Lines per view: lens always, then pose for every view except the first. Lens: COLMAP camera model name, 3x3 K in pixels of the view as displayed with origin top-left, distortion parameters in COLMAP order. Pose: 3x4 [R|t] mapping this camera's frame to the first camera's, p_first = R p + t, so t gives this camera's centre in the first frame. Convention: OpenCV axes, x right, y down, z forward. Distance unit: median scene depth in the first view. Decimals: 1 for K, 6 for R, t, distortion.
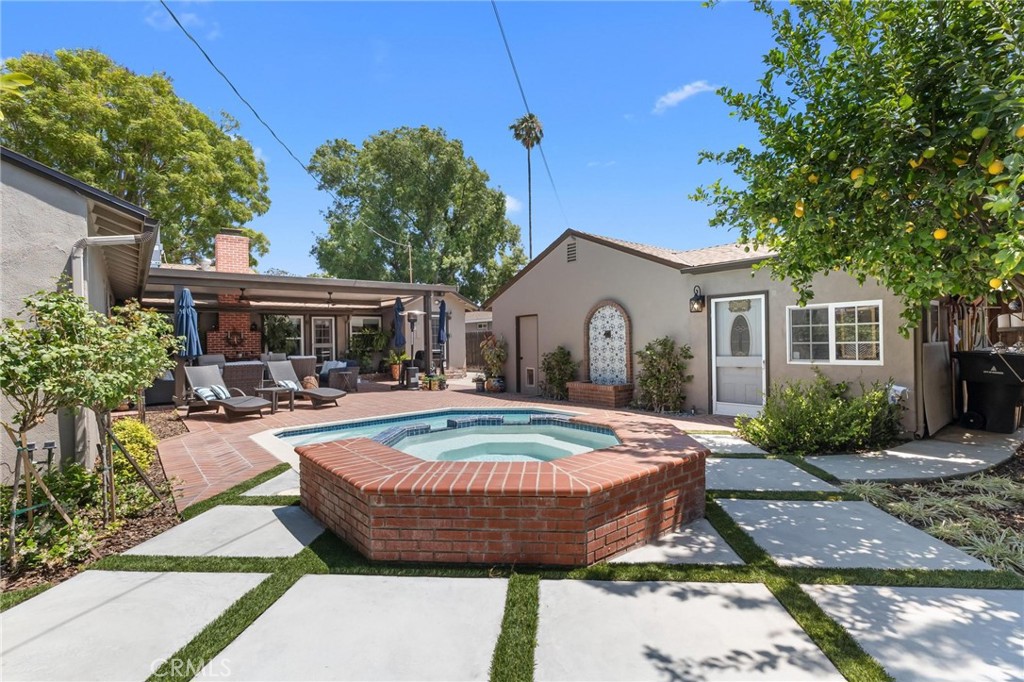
lens RADIAL K [[476.9, 0, 512.0], [0, 476.9, 341.0], [0, 0, 1]] dist [-0.001598, -0.000111]
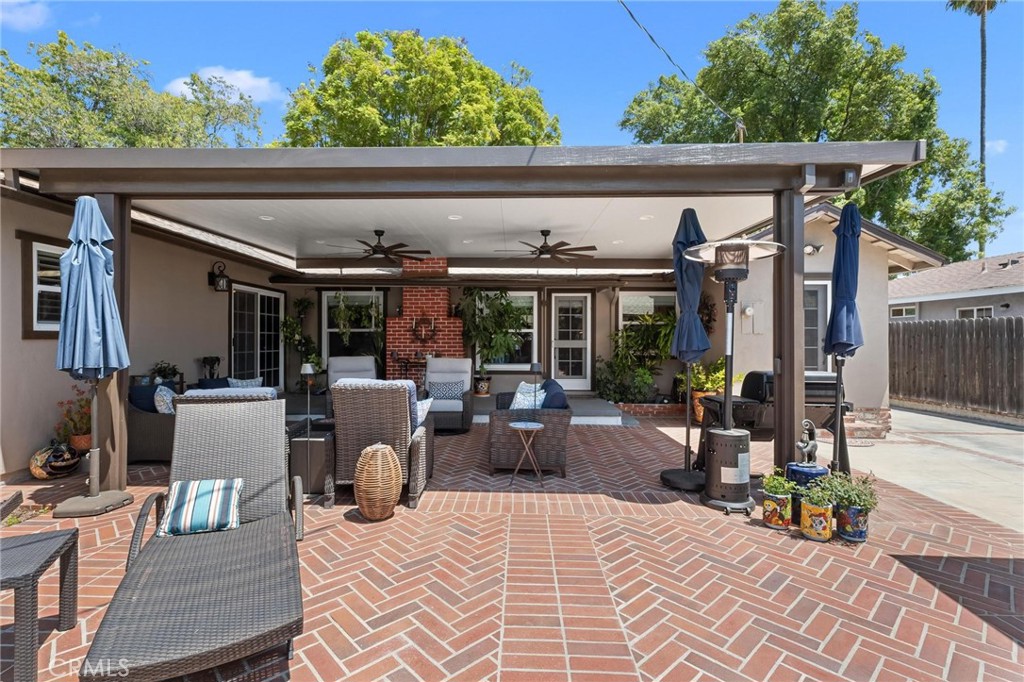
lens RADIAL K [[476.9, 0, 512.0], [0, 476.9, 341.0], [0, 0, 1]] dist [-0.001598, -0.000111]
pose [[0.774780, 0.026993, -0.631654, -0.107963], [-0.019294, 0.999632, 0.019052, -0.004181], [0.631936, -0.002574, 0.775016, 0.588232]]
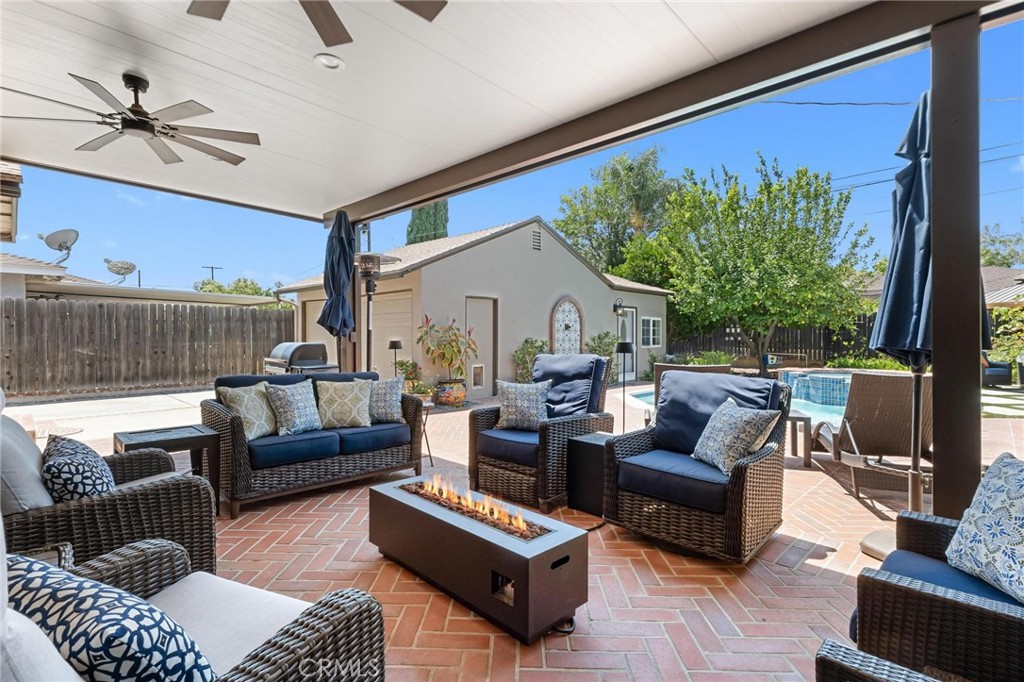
lens RADIAL K [[490.4, 0, 490.2], [0, 490.4, 340.3], [0, 0, 1]] dist [0.000261, 0.000028]
pose [[-0.091115, 0.007937, 0.995809, -0.581965], [-0.005739, 0.999947, -0.008495, 0.017340], [-0.995824, -0.006489, -0.091065, 0.805219]]
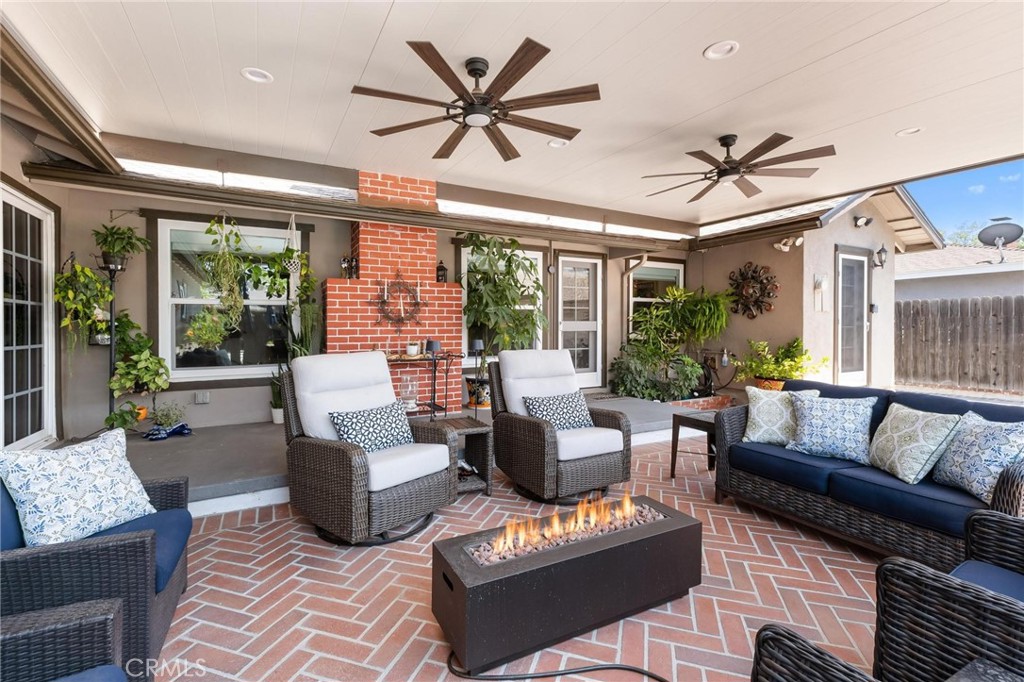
lens RADIAL K [[447.4, 0, 511.5], [0, 447.4, 329.6], [0, 0, 1]] dist [-0.002305, 0.000126]
pose [[0.985620, 0.019878, -0.167802, -0.437178], [-0.018022, 0.999758, 0.012578, 0.009346], [0.168011, -0.009373, 0.985740, 0.678749]]
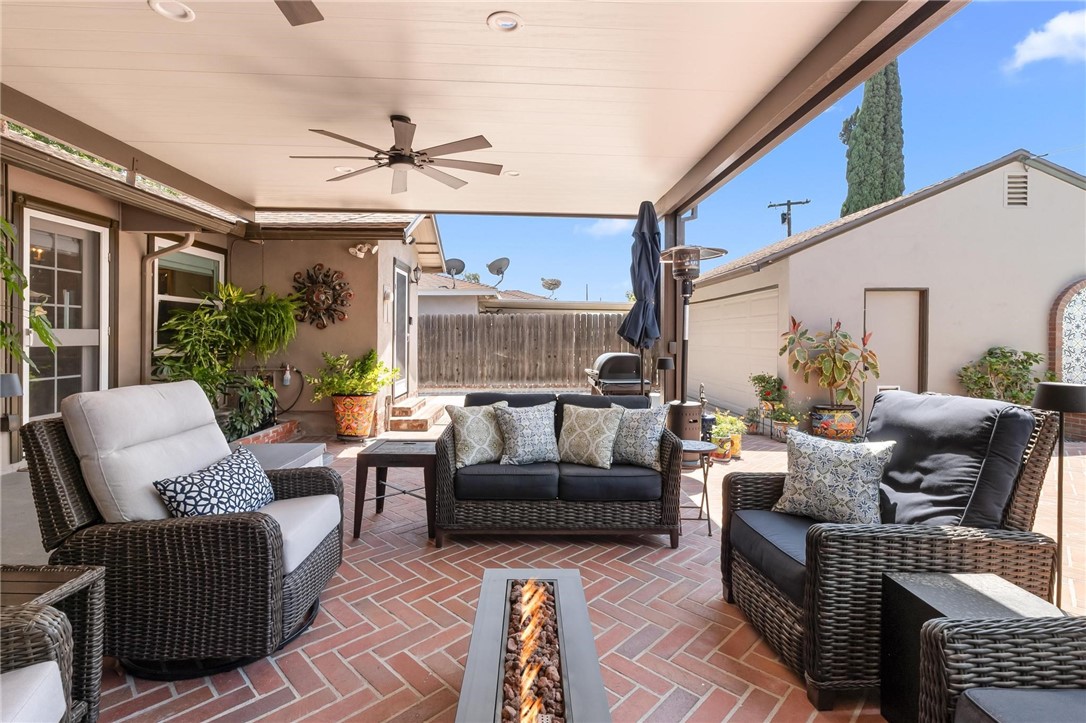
lens RADIAL K [[496.6, 0, 522.6], [0, 496.6, 337.3], [0, 0, 1]] dist [0.003578, 0.000395]
pose [[0.615975, 0.017036, 0.787582, -0.508090], [-0.013529, 0.999847, -0.011047, 0.009695], [-0.787650, -0.003851, 0.616111, 0.749167]]
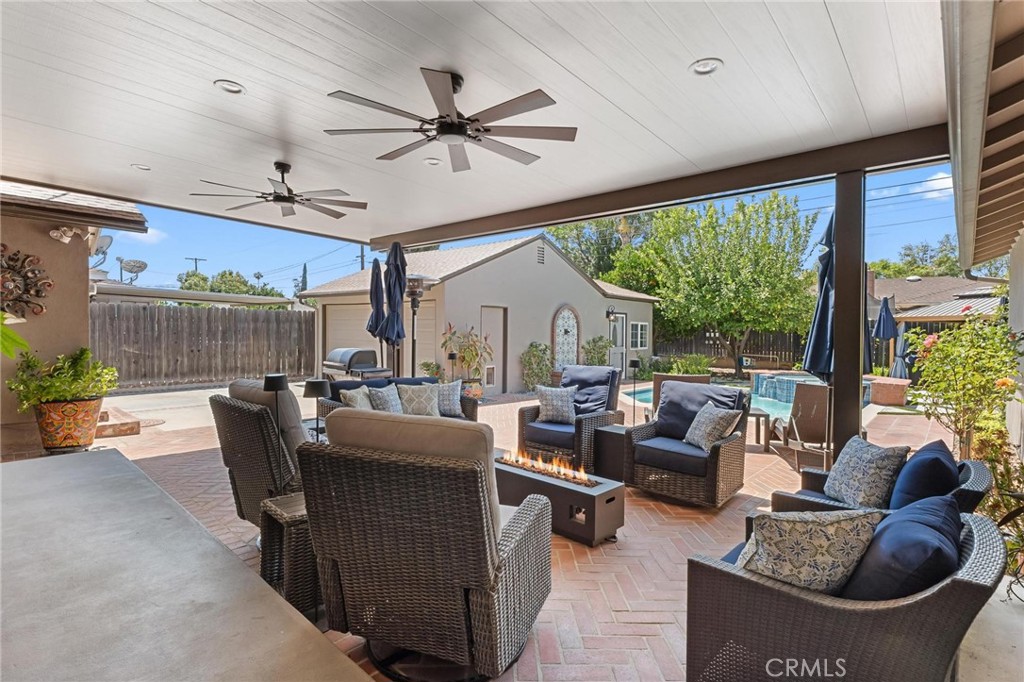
lens RADIAL K [[487.7, 0, 489.1], [0, 487.7, 336.2], [0, 0, 1]] dist [-0.001221, 0.000003]
pose [[-0.122039, 0.004054, 0.992517, -0.654979], [-0.016326, 0.999848, -0.006092, 0.005306], [-0.992391, -0.016947, -0.121954, 0.850508]]
